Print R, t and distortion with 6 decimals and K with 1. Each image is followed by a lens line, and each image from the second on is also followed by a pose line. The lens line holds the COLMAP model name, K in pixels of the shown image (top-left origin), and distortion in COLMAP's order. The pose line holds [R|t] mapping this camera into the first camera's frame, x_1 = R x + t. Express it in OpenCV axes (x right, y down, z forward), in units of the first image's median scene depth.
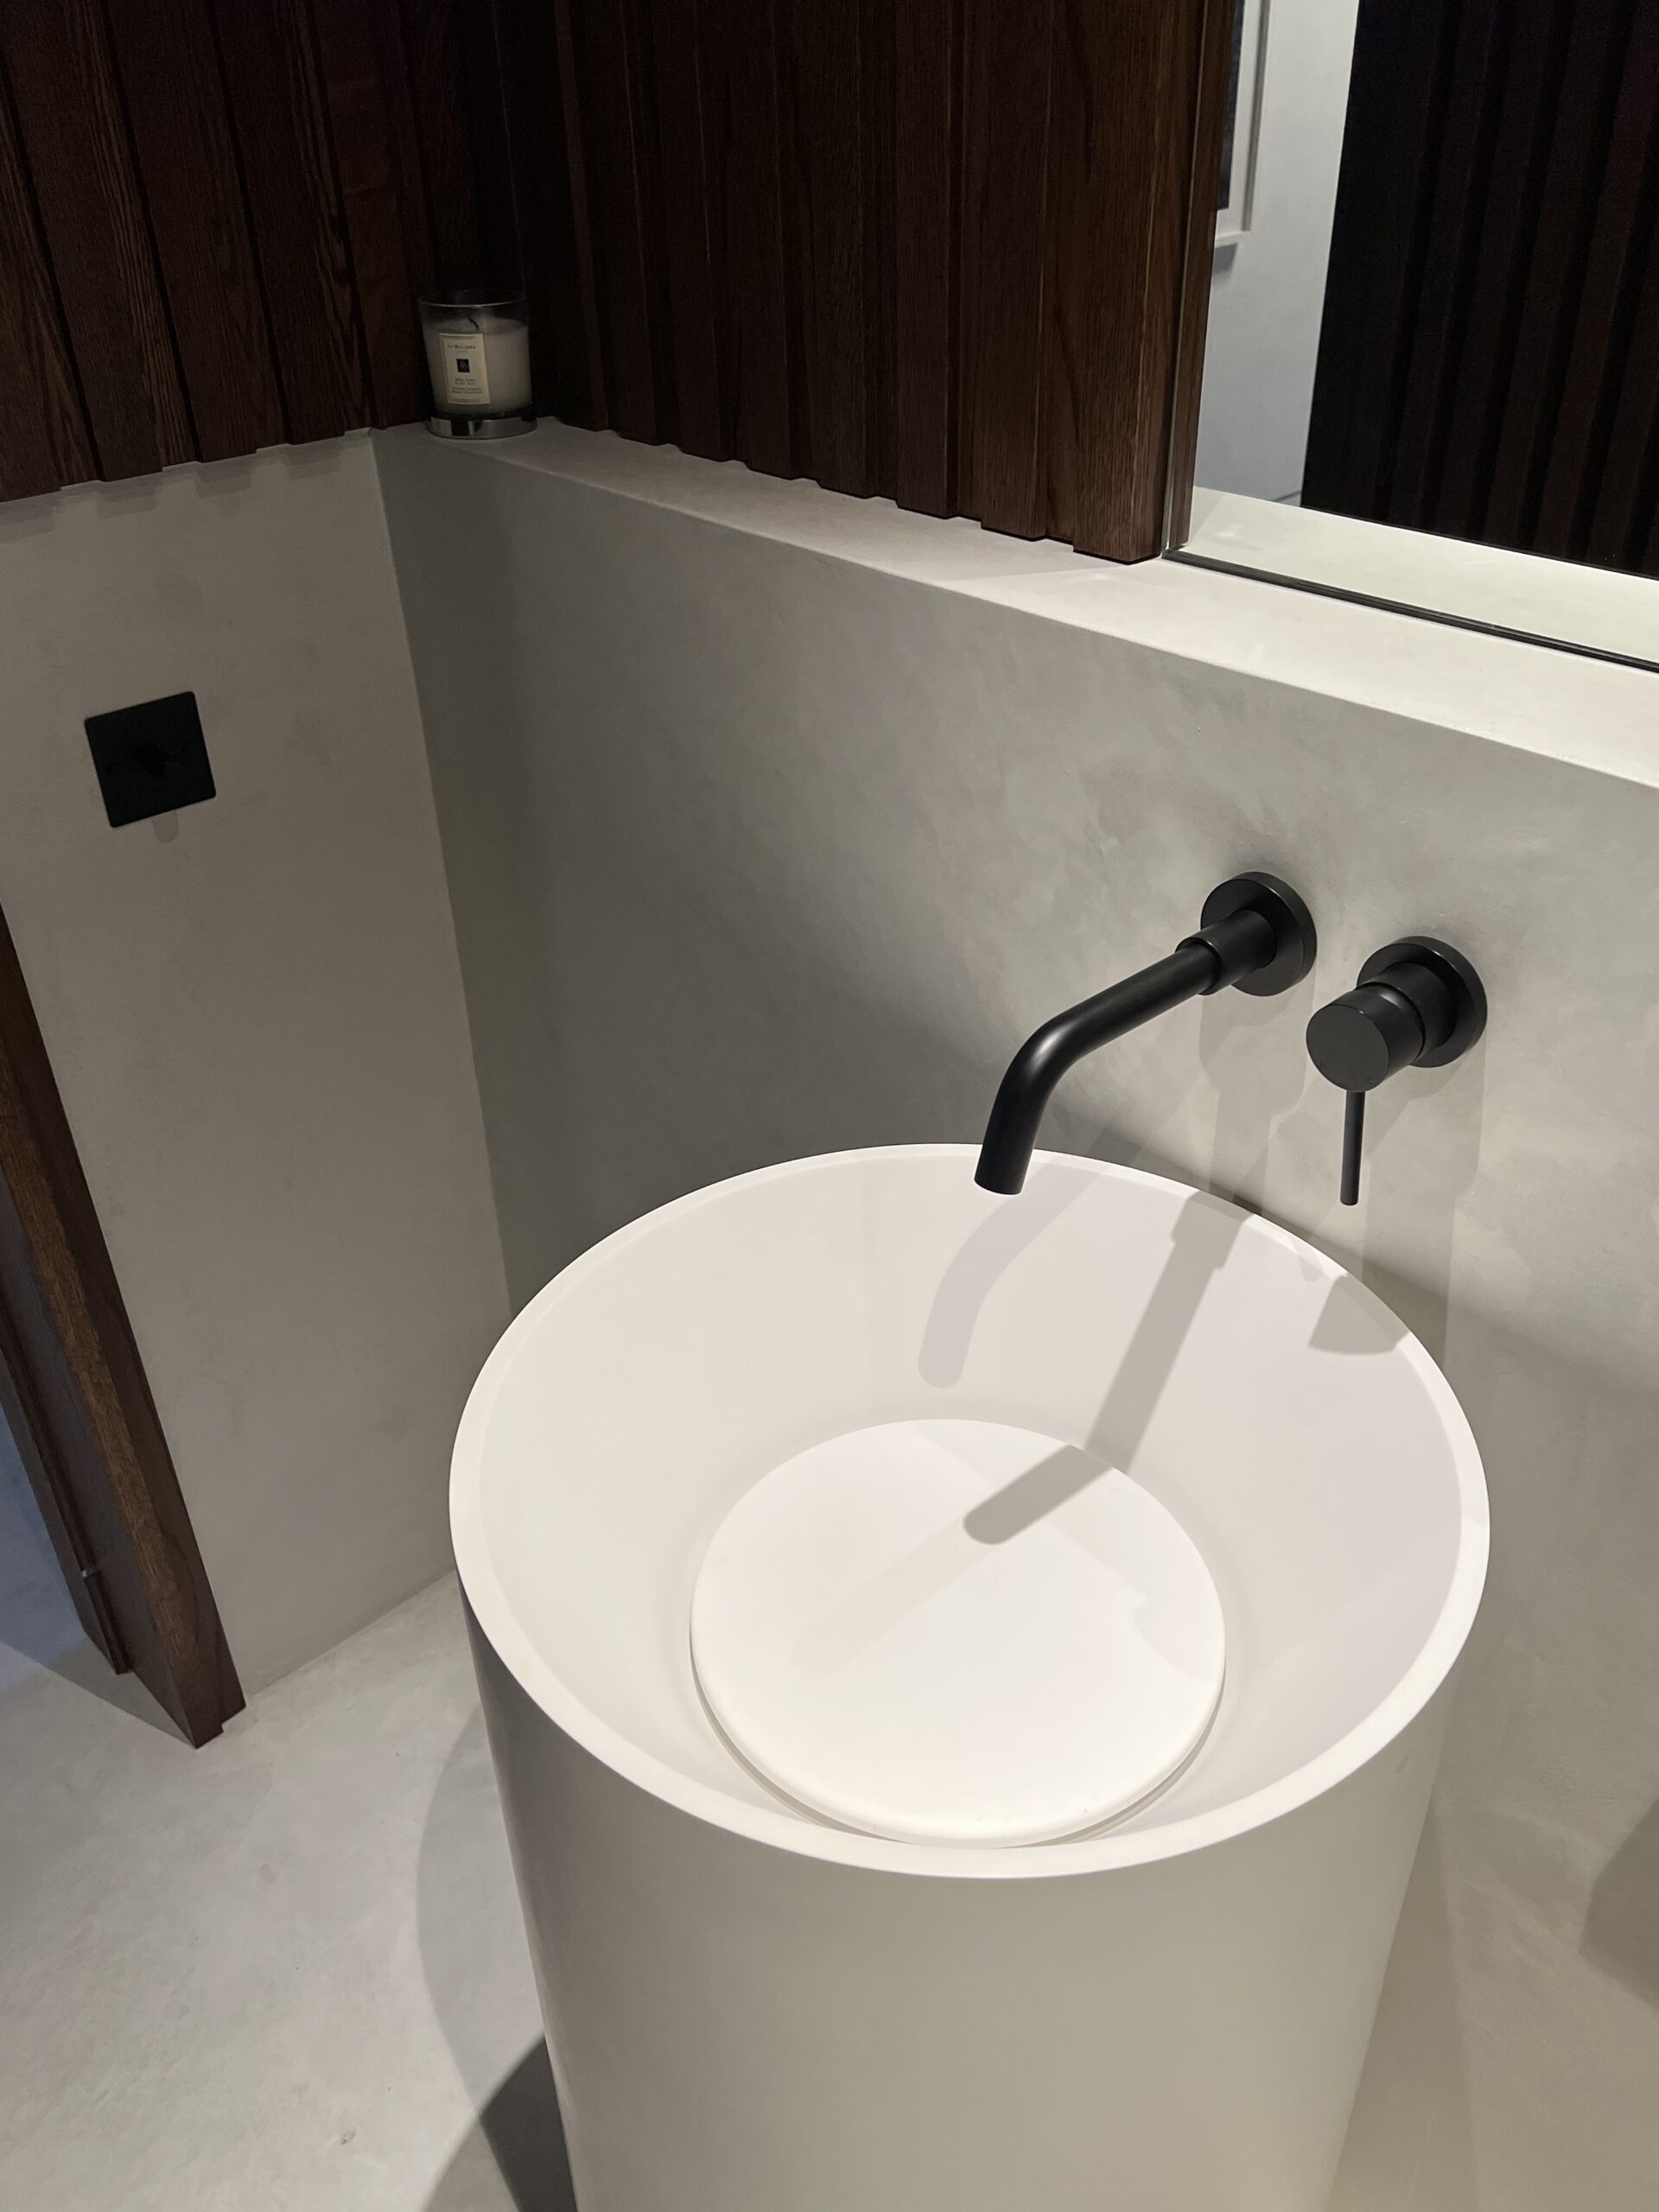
lens RADIAL K [[1764.9, 0, 823.4], [0, 1764.9, 1122.7], [0, 0, 1]] dist [0.065024, -0.065792]
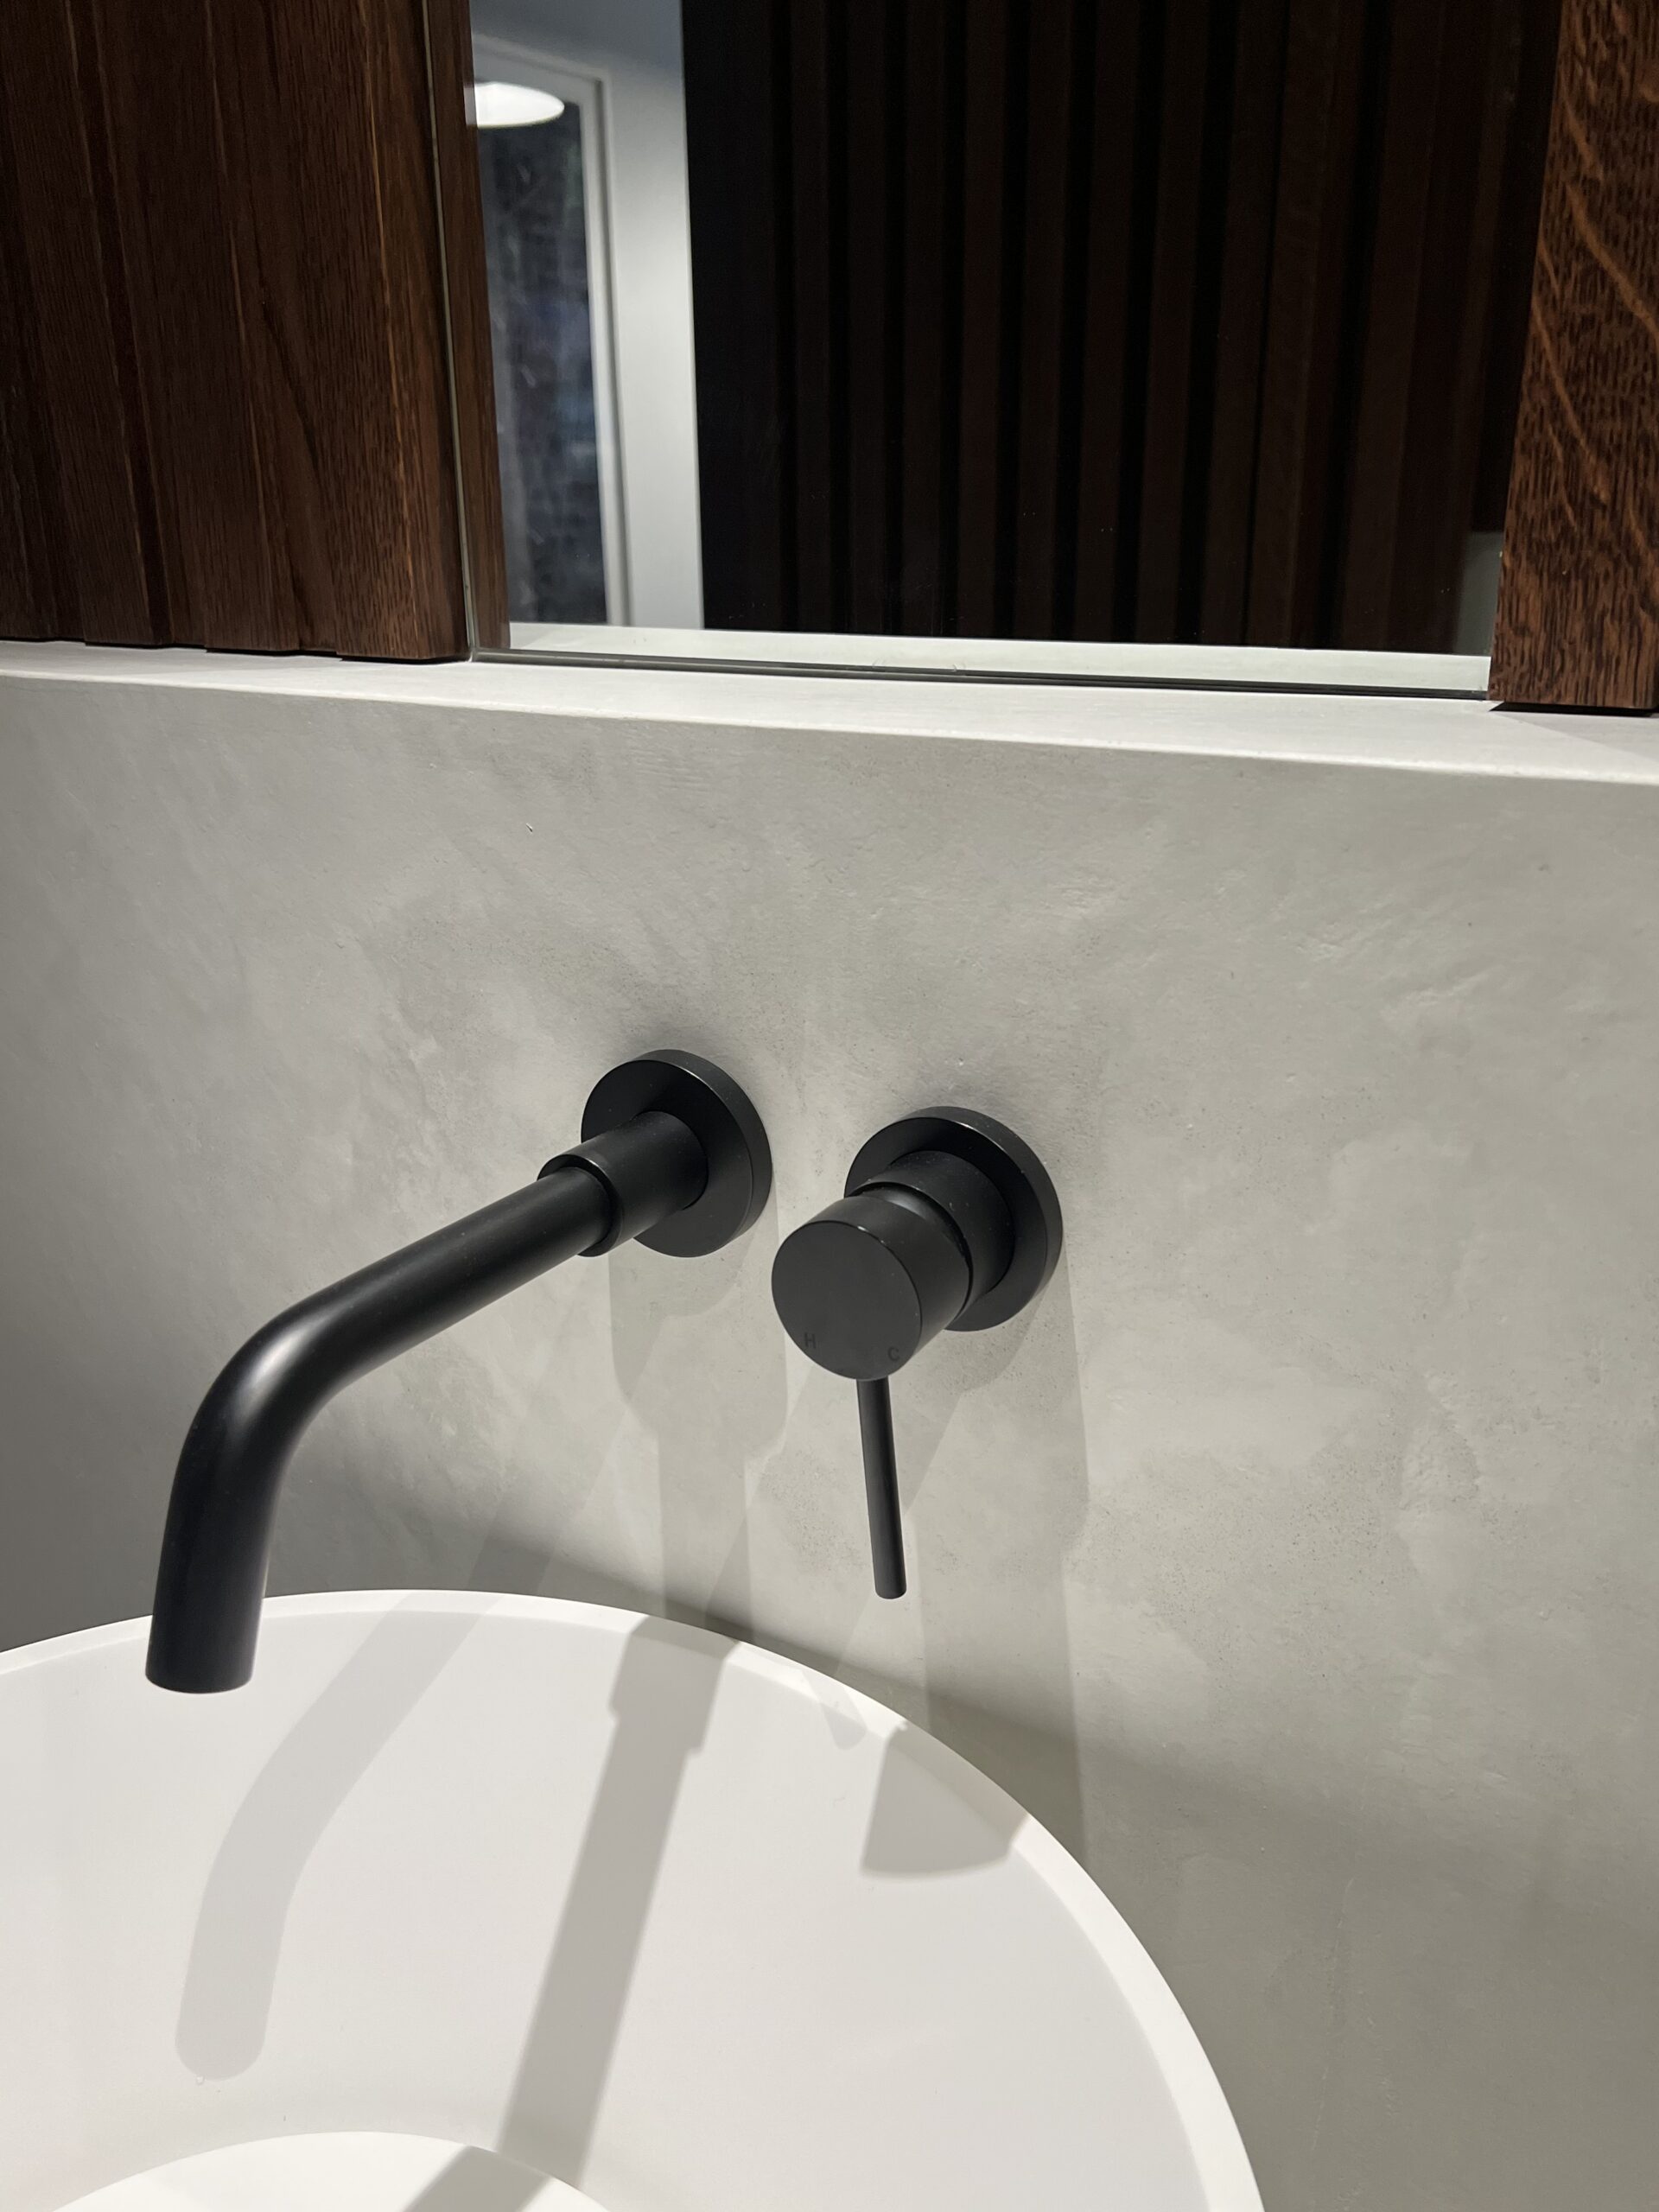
lens RADIAL K [[1764.9, 0, 825.5], [0, 1764.9, 1102.3], [0, 0, 1]] dist [0.065024, -0.065792]
pose [[0.953356, -0.078425, 0.291481, 0.118354], [0.150206, 0.960865, -0.232756, 0.022081], [-0.261820, 0.265682, 0.927827, 0.420231]]
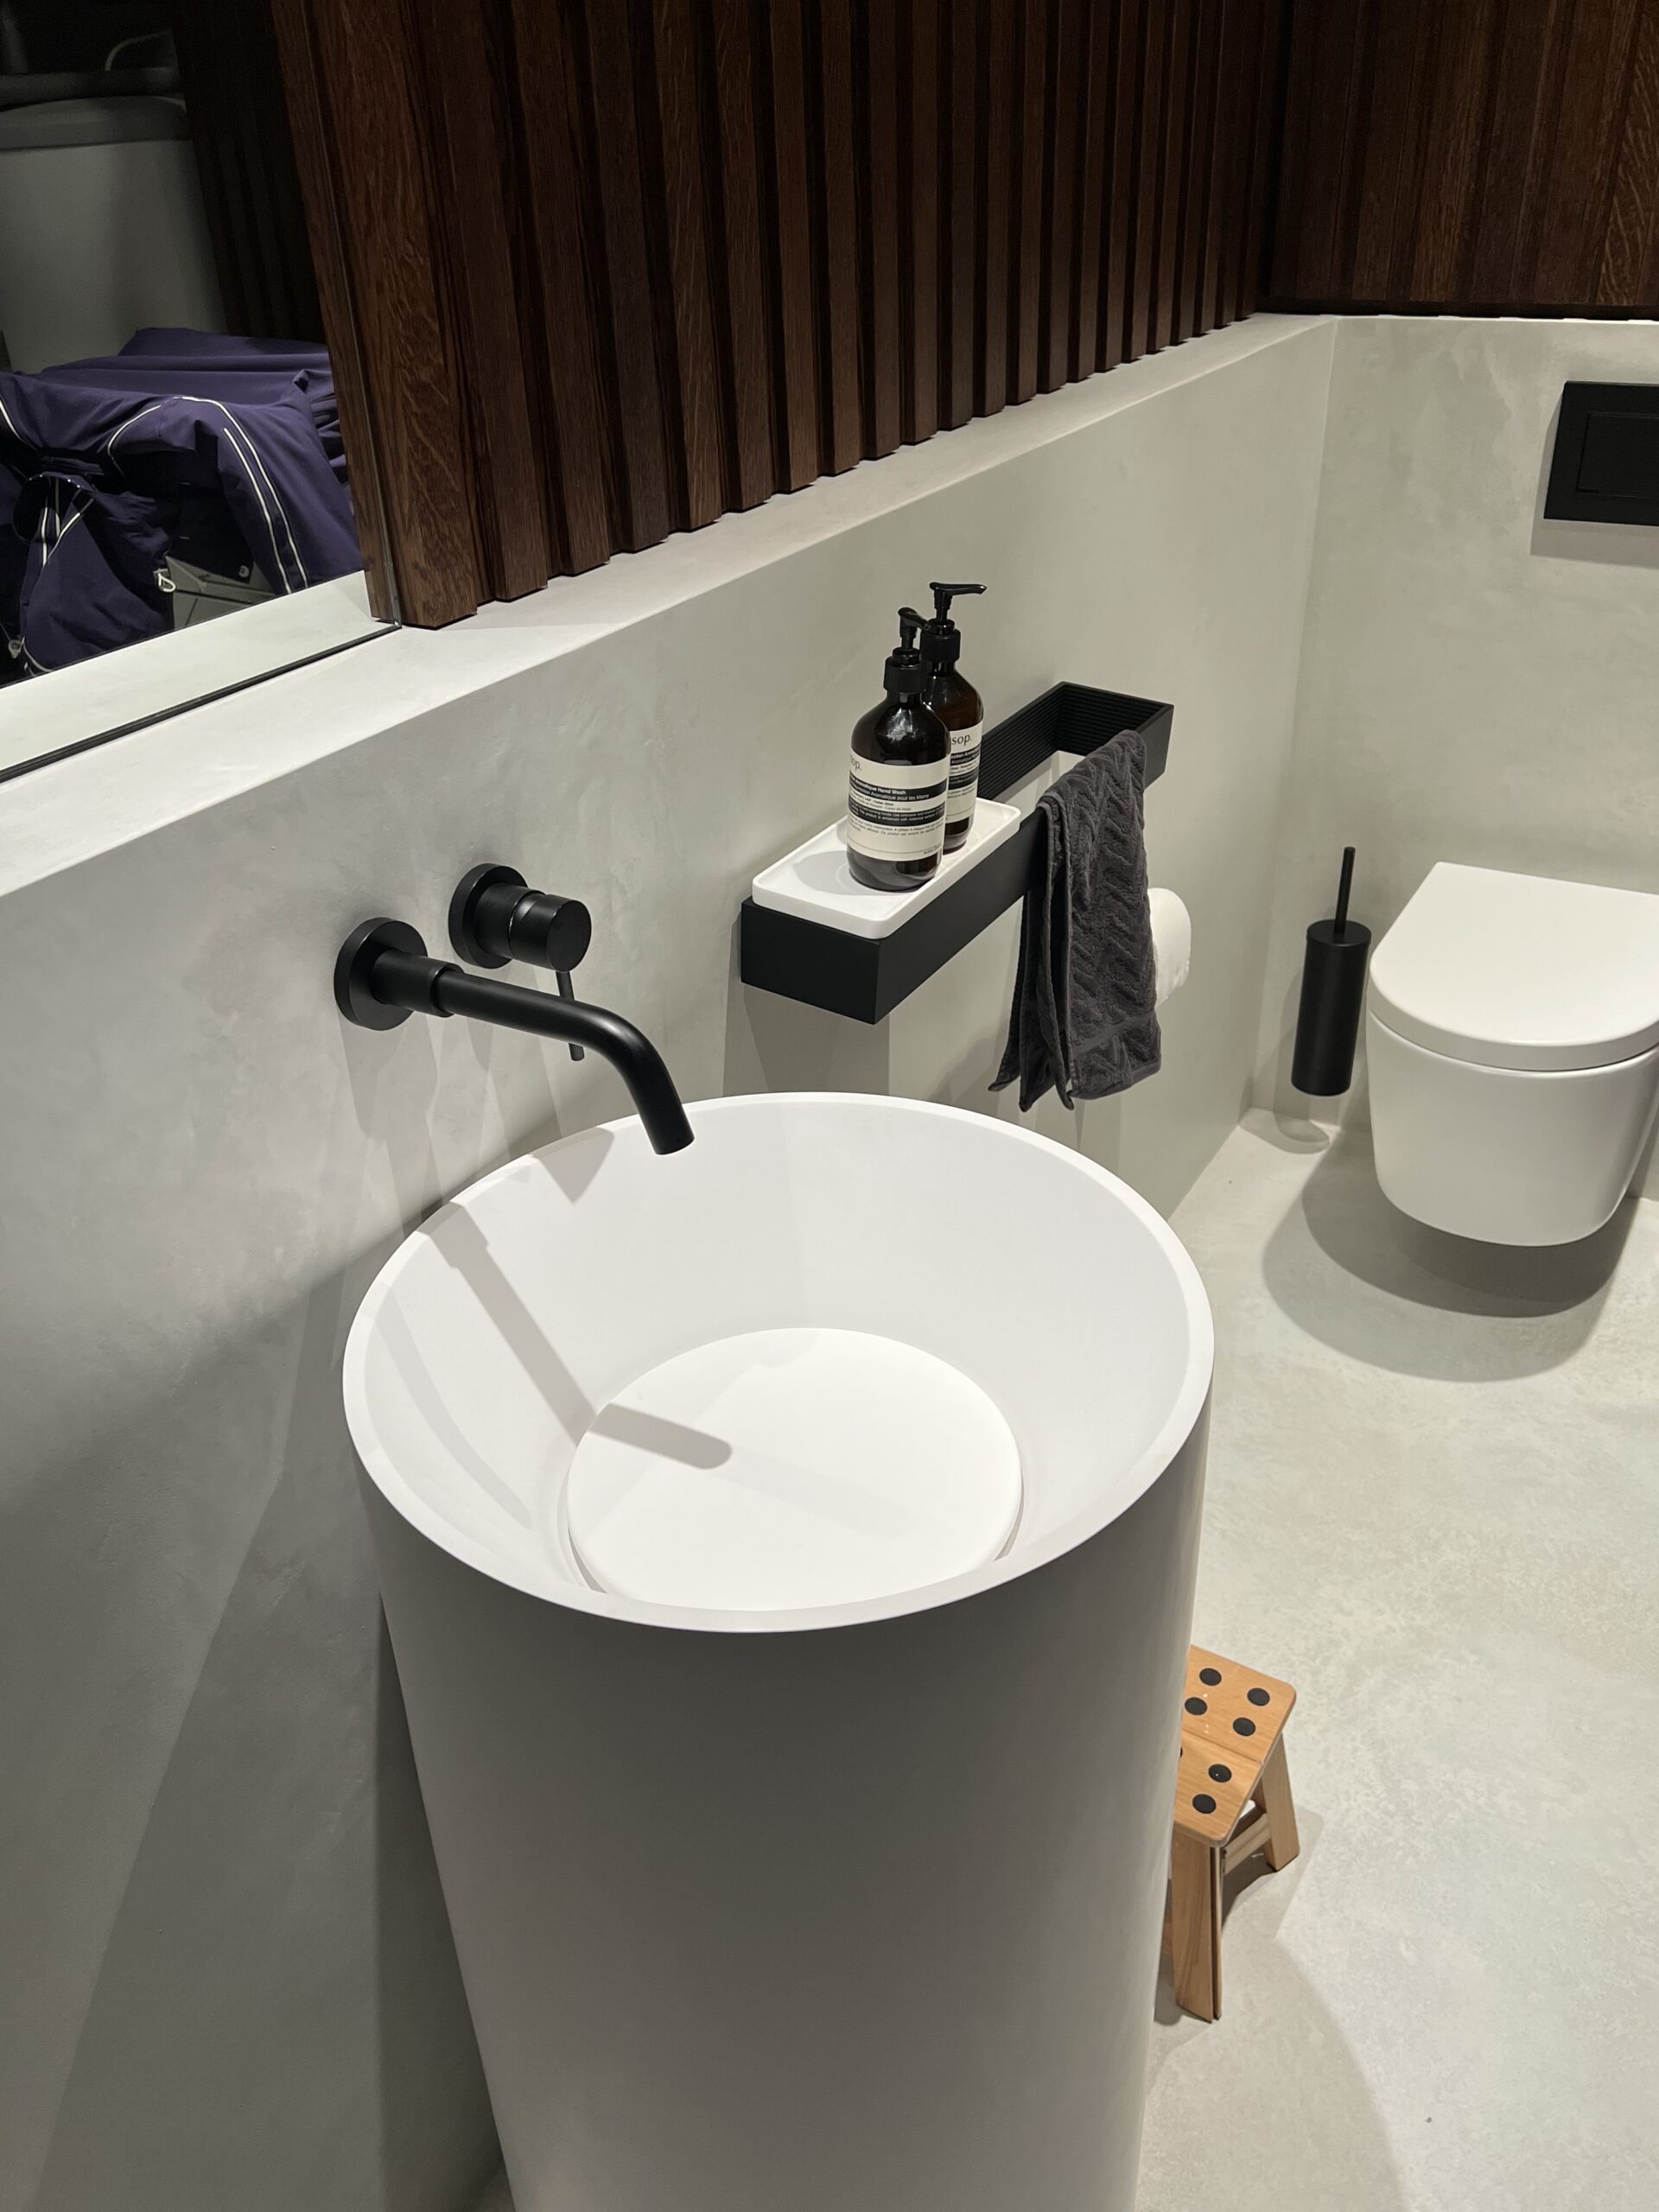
lens RADIAL K [[1764.9, 0, 832.0], [0, 1764.9, 1109.2], [0, 0, 1]] dist [0.065024, -0.065792]
pose [[-0.287637, -0.454676, 0.842932, -0.785527], [0.566126, 0.629187, 0.532564, -0.469782], [-0.772506, 0.630391, 0.076427, 0.729505]]
